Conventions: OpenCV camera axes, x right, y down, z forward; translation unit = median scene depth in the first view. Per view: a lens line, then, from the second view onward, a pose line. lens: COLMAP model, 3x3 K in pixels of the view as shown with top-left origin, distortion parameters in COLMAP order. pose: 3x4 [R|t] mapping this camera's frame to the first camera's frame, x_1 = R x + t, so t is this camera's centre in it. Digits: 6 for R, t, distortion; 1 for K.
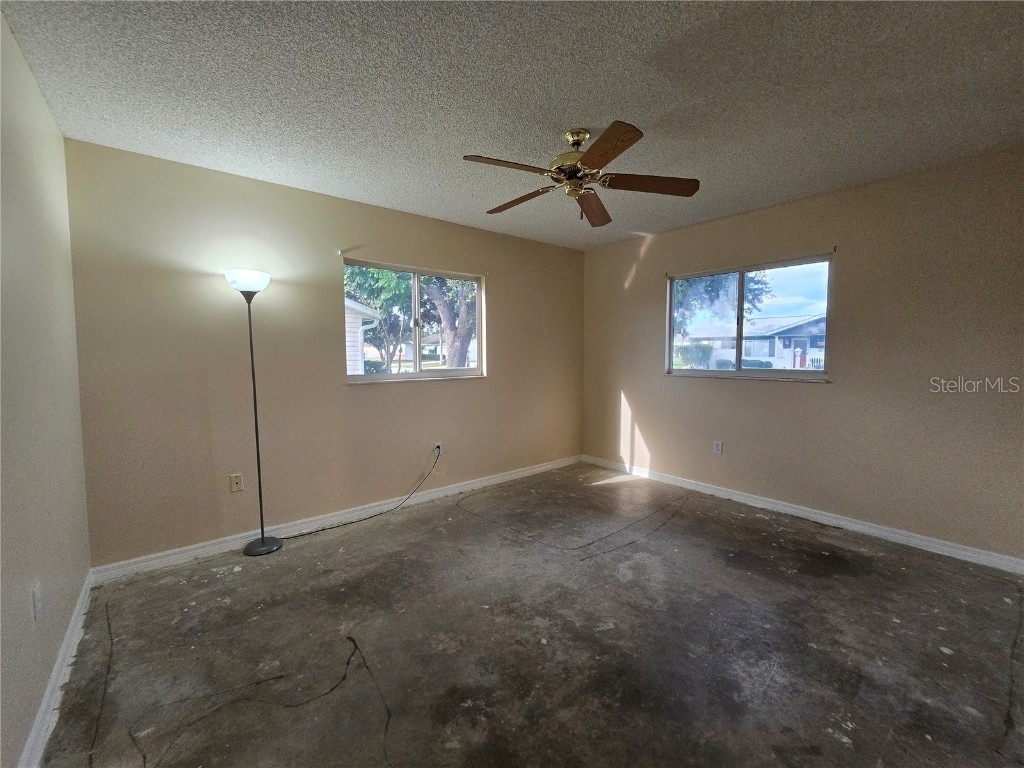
lens RADIAL K [[420.9, 0, 513.8], [0, 420.9, 380.4], [0, 0, 1]] dist [-0.005138, 0.000212]
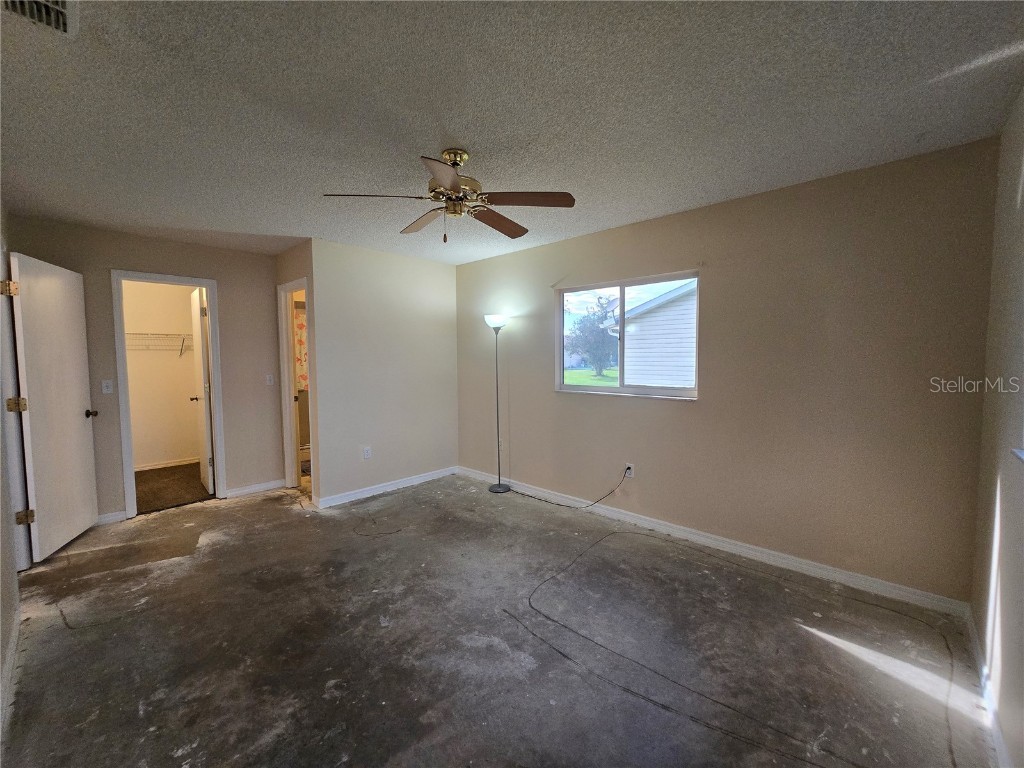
lens RADIAL K [[420.9, 0, 513.8], [0, 420.9, 380.4], [0, 0, 1]] dist [-0.005138, 0.000212]
pose [[0.130136, 0.062117, -0.989548, 0.965487], [-0.062149, 0.996584, 0.054385, -0.098878], [0.989546, 0.054422, 0.133552, 0.838945]]
